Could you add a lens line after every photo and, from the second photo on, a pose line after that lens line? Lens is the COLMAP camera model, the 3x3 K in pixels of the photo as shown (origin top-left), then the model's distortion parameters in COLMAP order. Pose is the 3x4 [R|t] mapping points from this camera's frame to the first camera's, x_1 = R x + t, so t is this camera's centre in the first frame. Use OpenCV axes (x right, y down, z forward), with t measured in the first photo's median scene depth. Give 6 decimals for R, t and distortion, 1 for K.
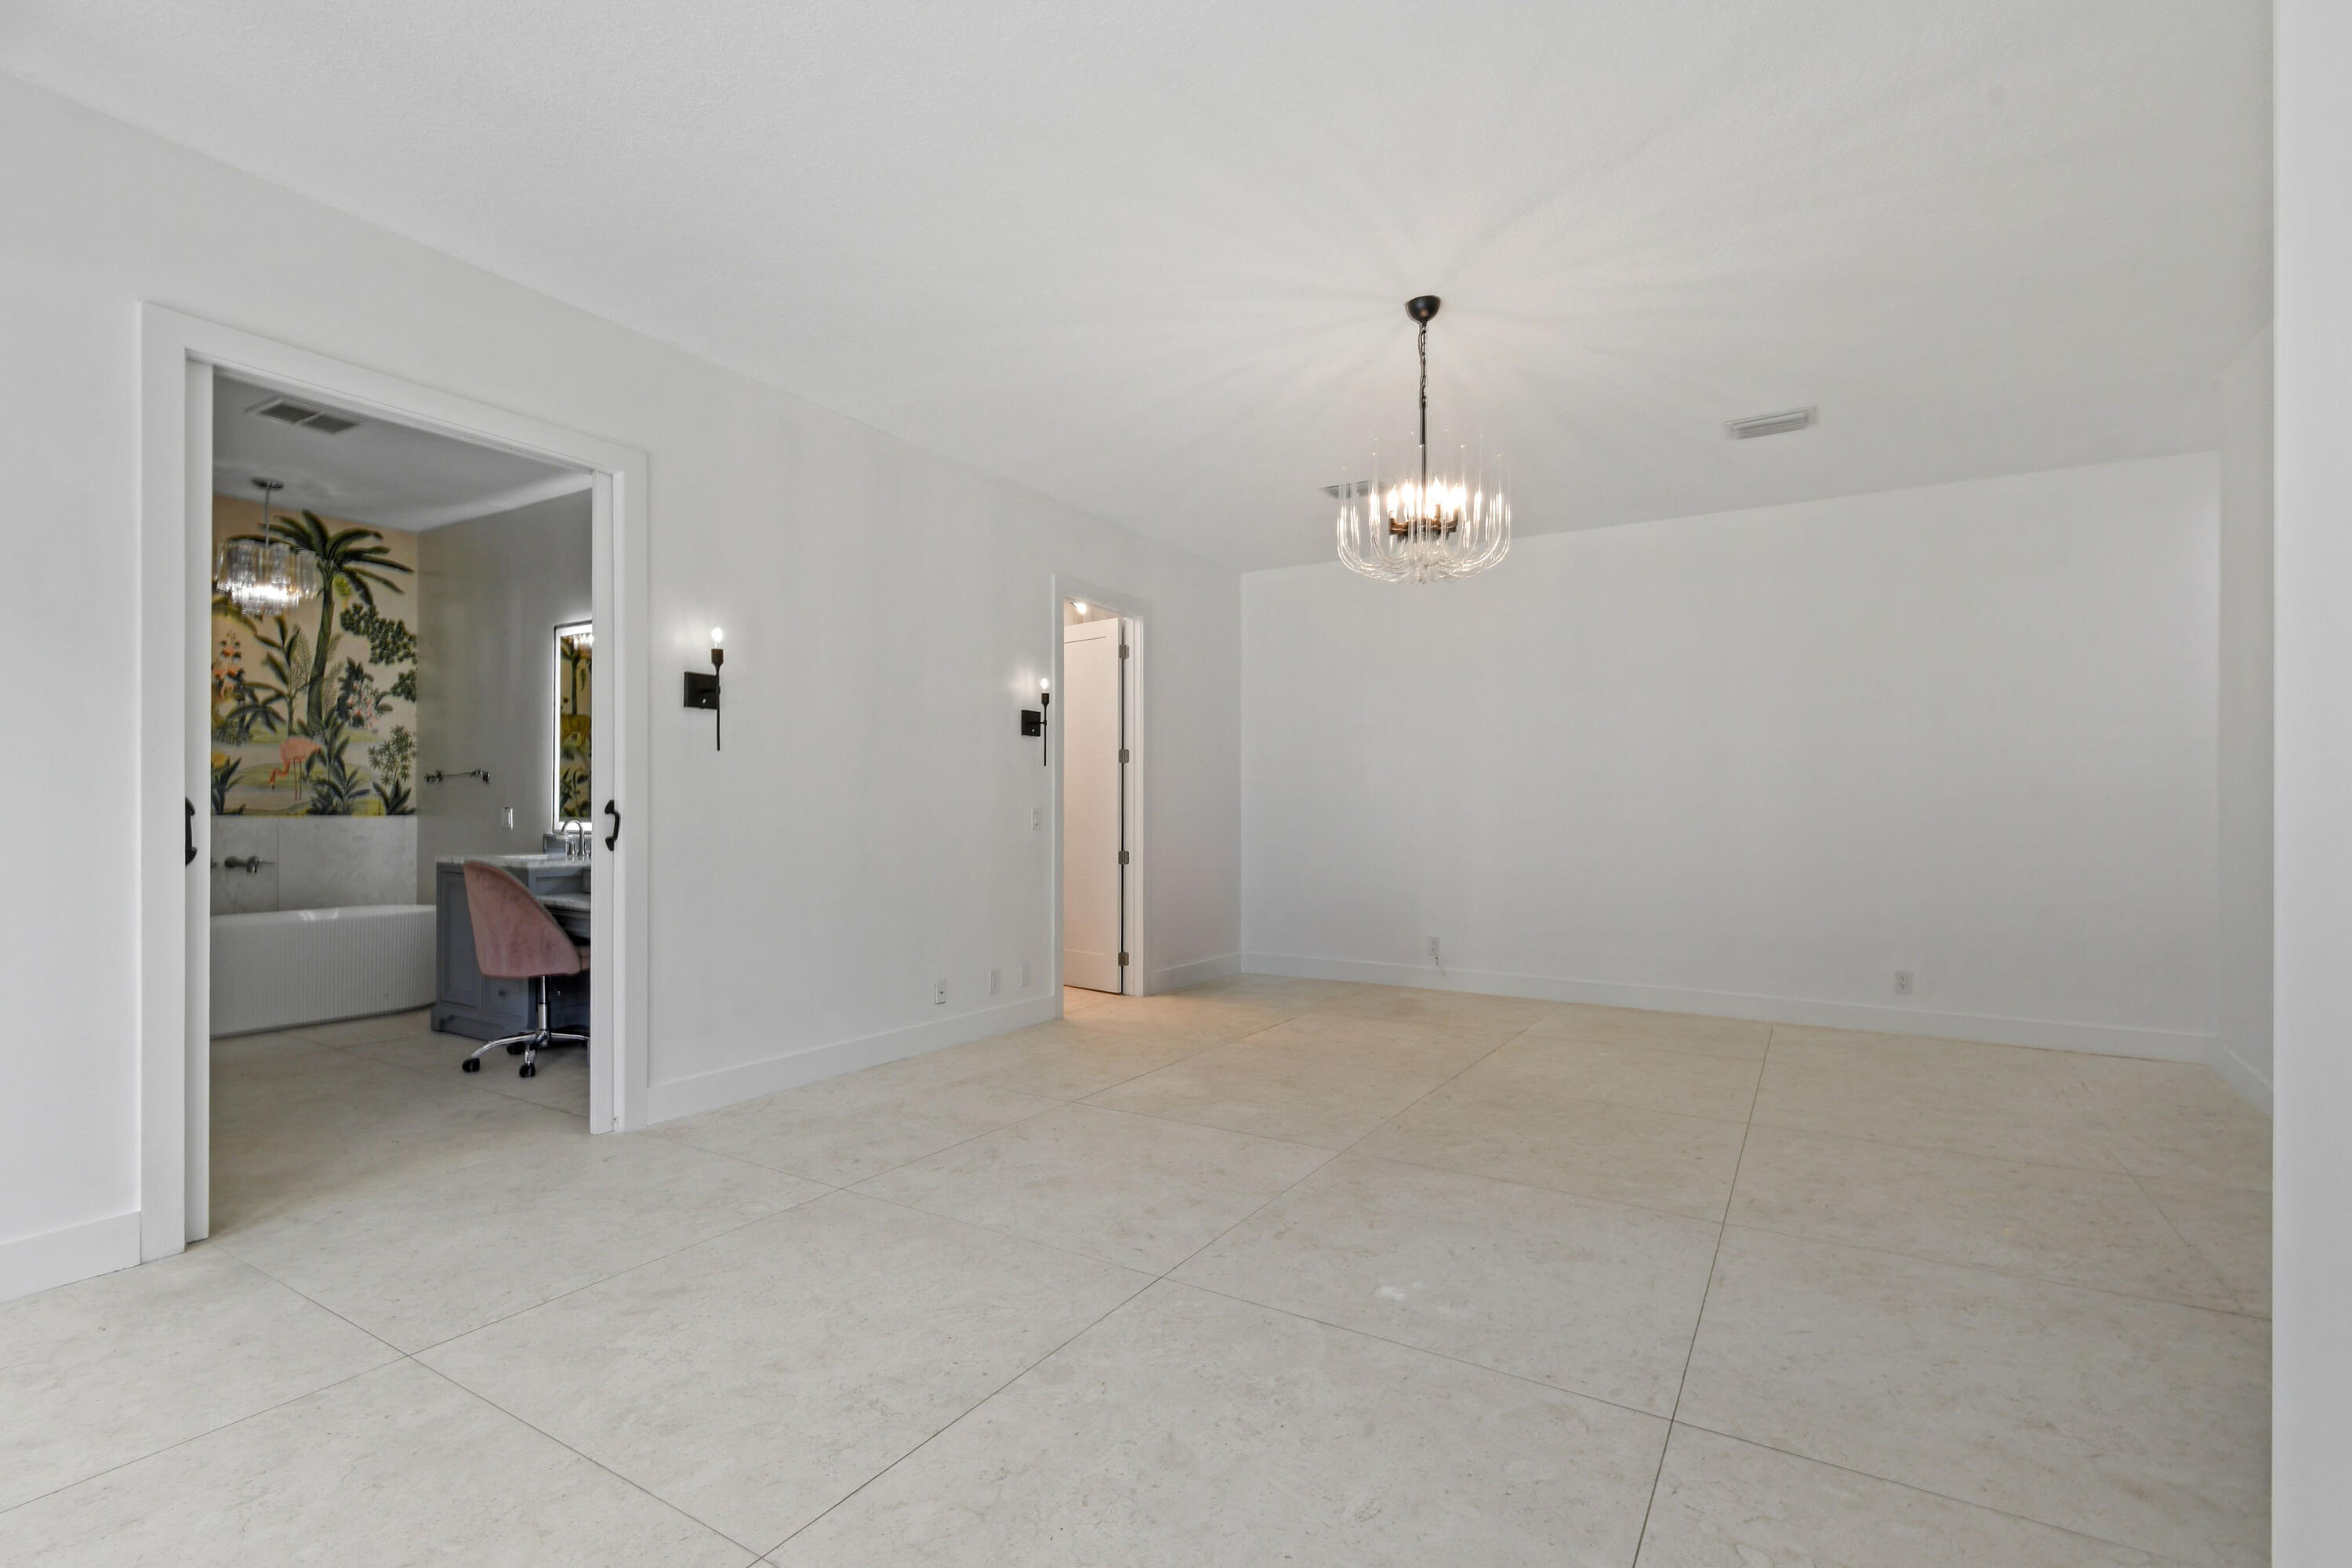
lens RADIAL K [[1061.6, 0, 1176.4], [0, 1061.6, 796.6], [0, 0, 1]] dist [0.002443, 0.000483]
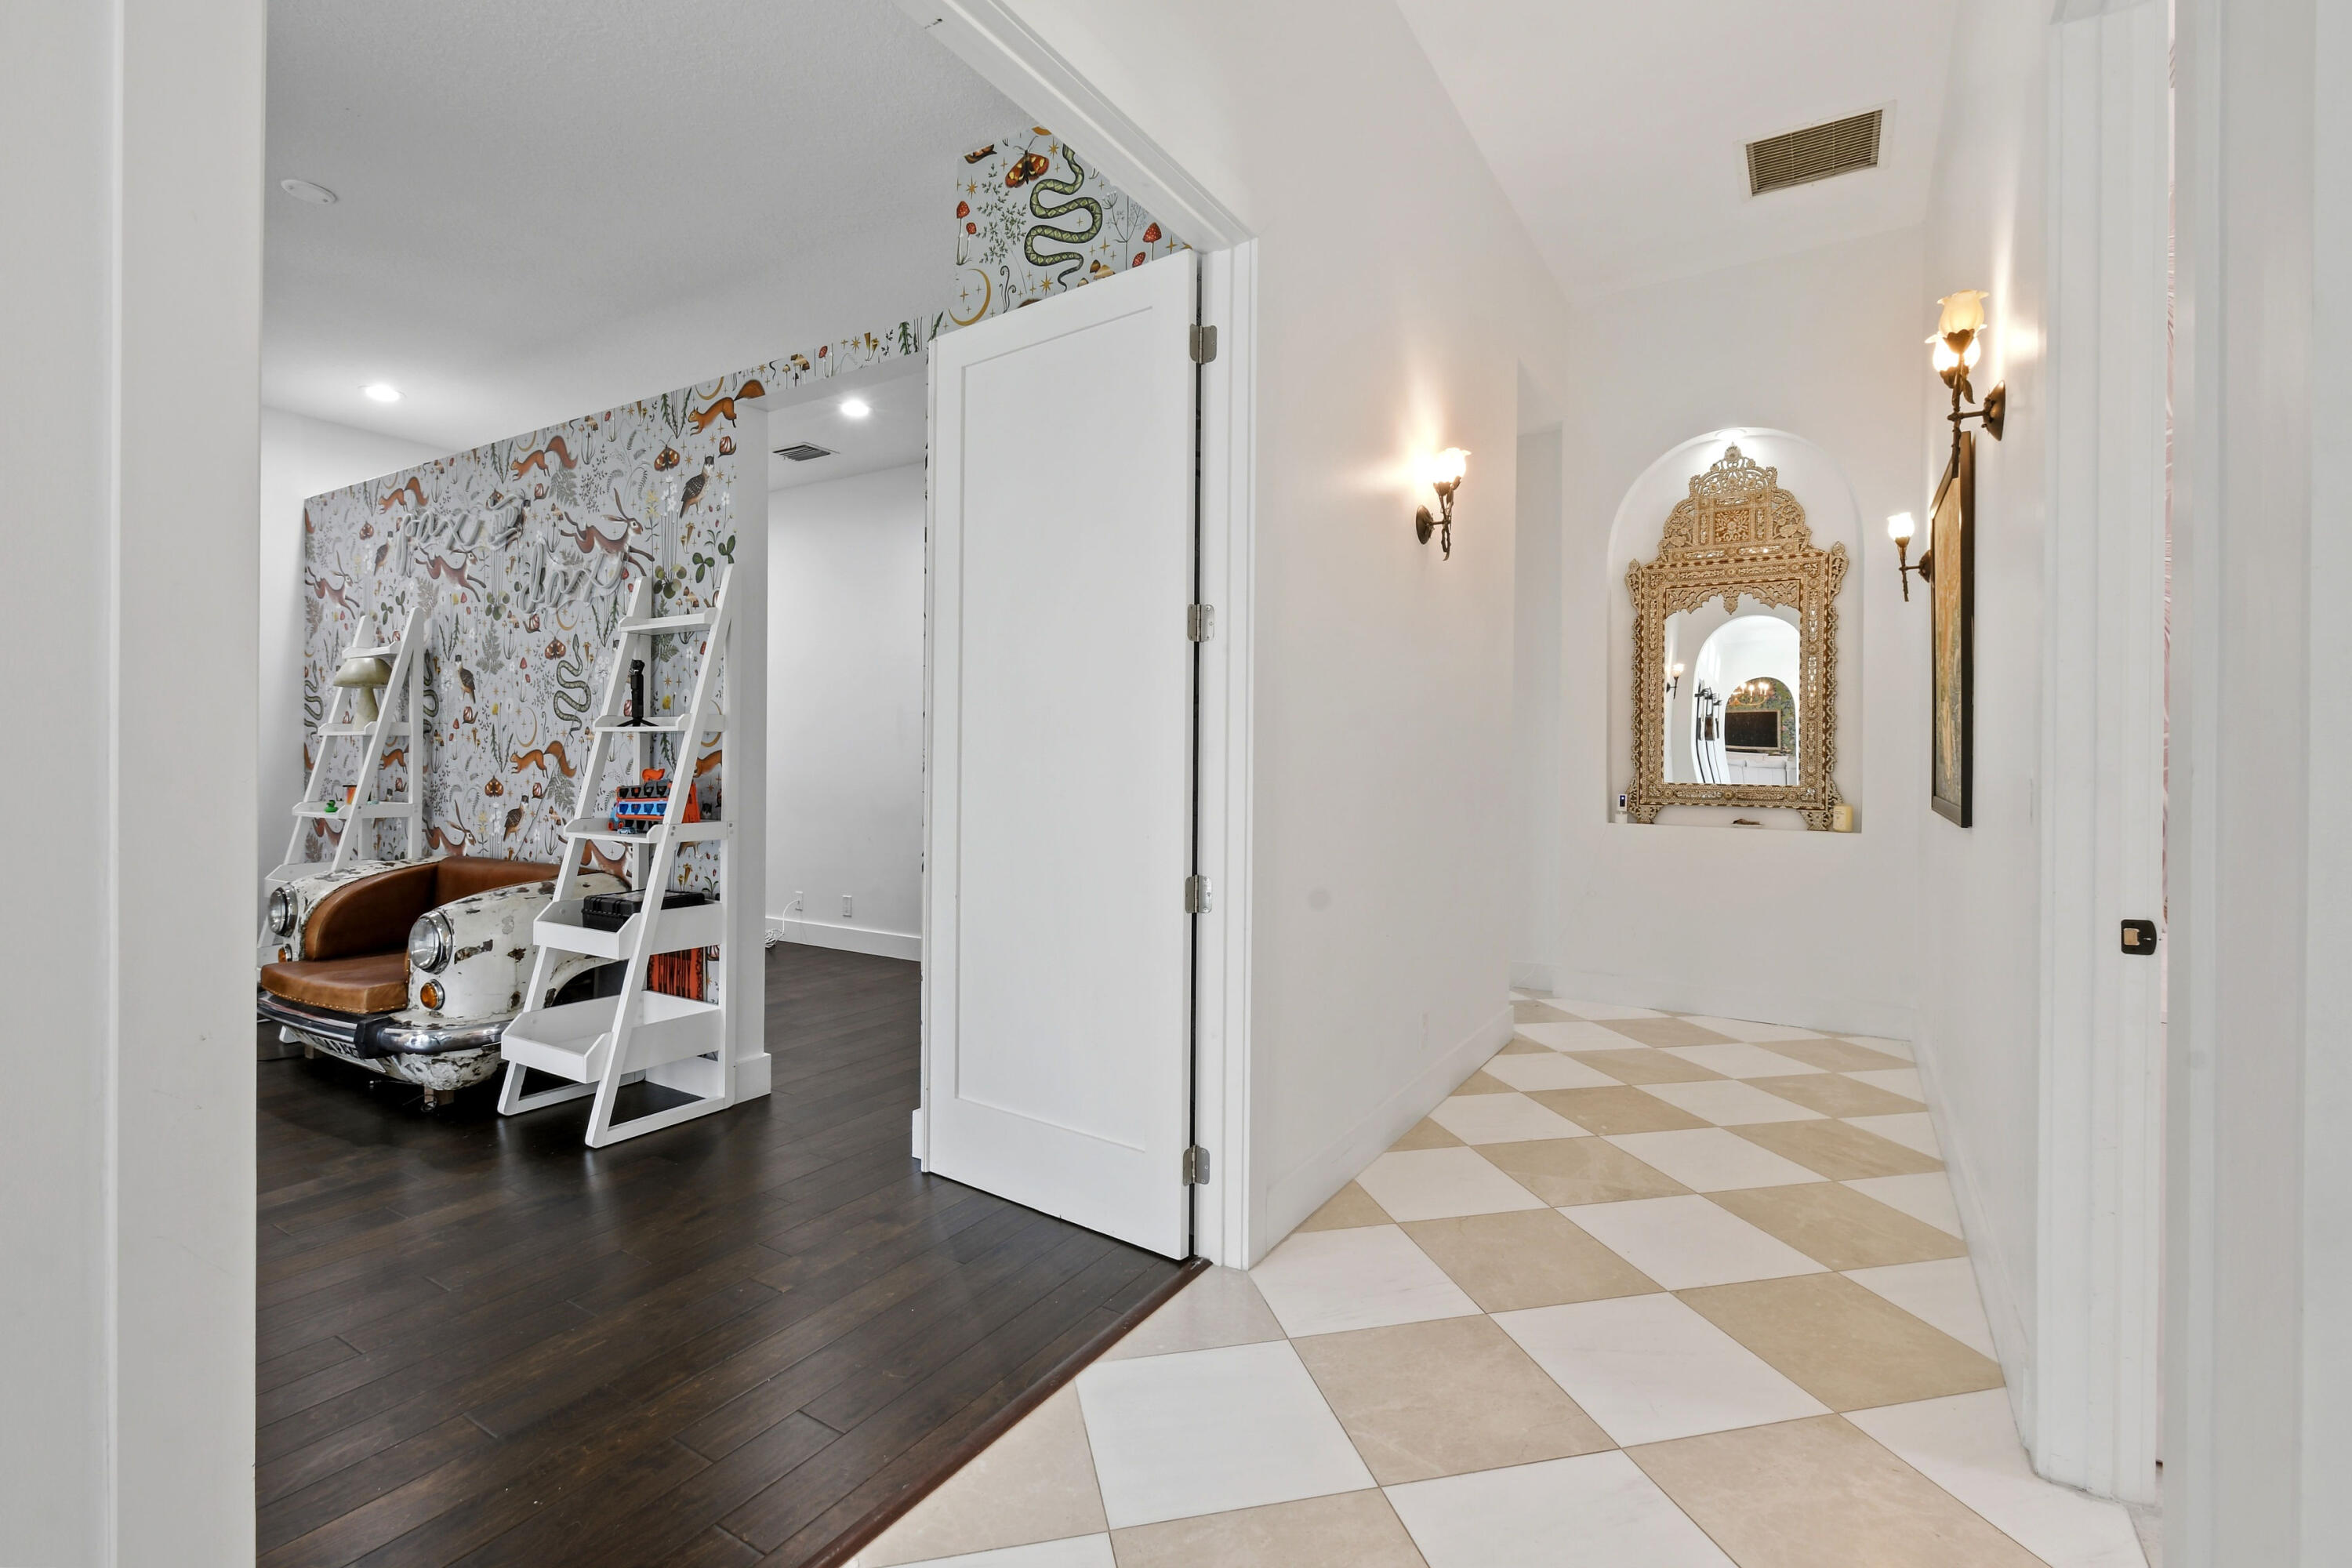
lens RADIAL K [[1061.6, 0, 1176.2], [0, 1061.6, 783.9], [0, 0, 1]] dist [0.002443, 0.000483]
pose [[0.997368, 0.008408, -0.072013, -0.030359], [-0.007594, 0.999904, 0.011562, 0.009314], [0.072104, -0.010985, 0.997337, 0.615841]]
